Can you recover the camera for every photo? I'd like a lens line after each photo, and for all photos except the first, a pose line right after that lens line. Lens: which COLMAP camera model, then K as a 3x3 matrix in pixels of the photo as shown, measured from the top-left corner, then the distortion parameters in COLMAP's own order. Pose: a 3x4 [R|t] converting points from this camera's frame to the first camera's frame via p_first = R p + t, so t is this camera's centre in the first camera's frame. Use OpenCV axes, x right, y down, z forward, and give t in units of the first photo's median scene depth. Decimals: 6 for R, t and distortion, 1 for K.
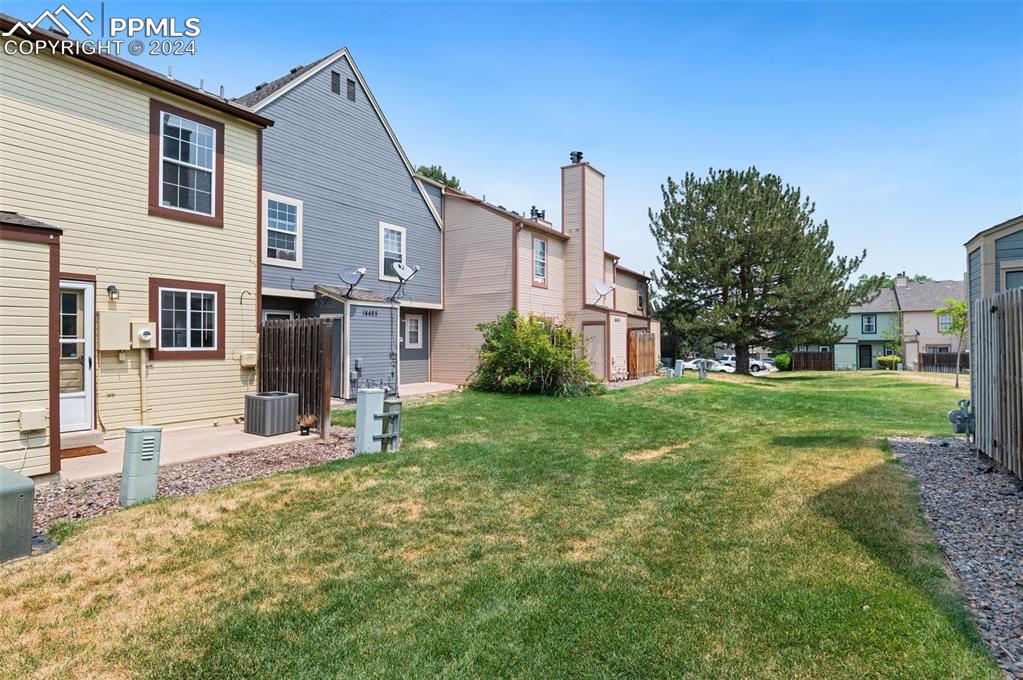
lens RADIAL K [[555.5, 0, 511.5], [0, 555.5, 340.0], [0, 0, 1]] dist [-0.027066, 0.000074]
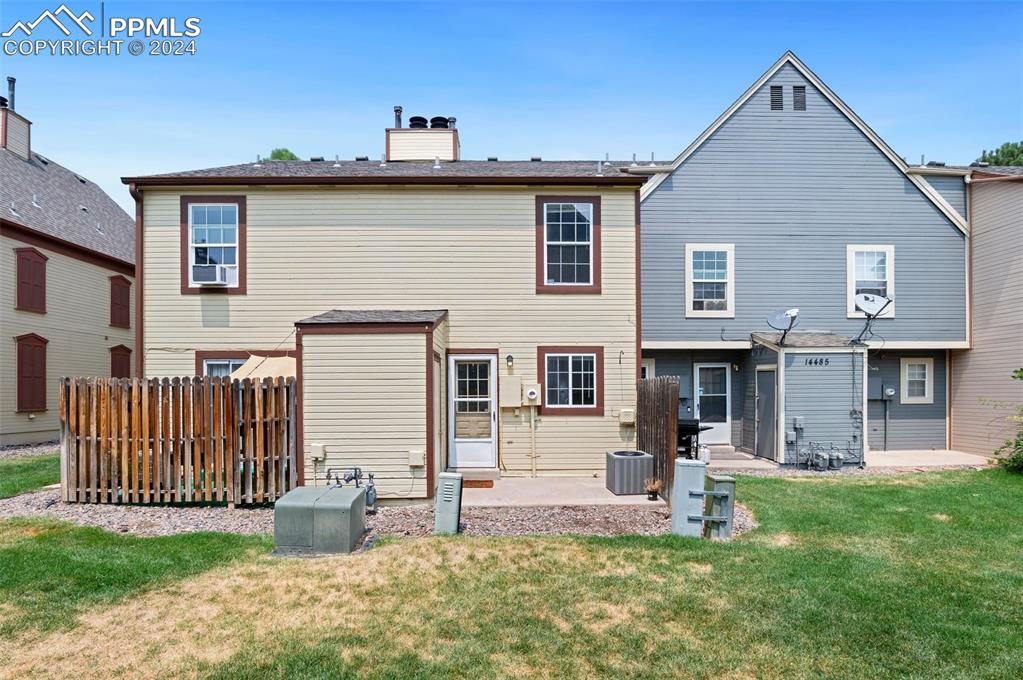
lens RADIAL K [[531.0, 0, 487.1], [0, 531.0, 393.3], [0, 0, 1]] dist [-0.020870, 0.000558]
pose [[0.515079, 0.007385, -0.857111, 0.261534], [0.008525, 0.999869, 0.013738, -0.026510], [0.857100, -0.014383, 0.514949, 0.290104]]
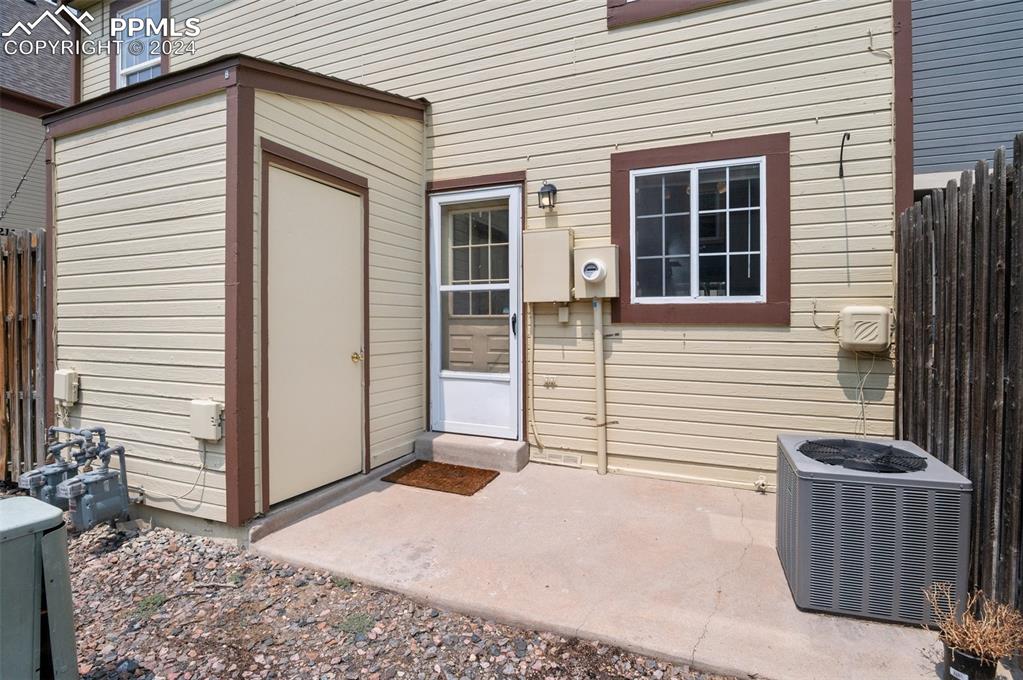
lens RADIAL K [[490.3, 0, 542.9], [0, 490.3, 321.8], [0, 0, 1]] dist [-0.019021, -0.000123]
pose [[0.172017, 0.009853, -0.985045, -0.223019], [0.005027, 0.999928, 0.010880, 0.028948], [0.985081, -0.006823, 0.171955, 0.813679]]
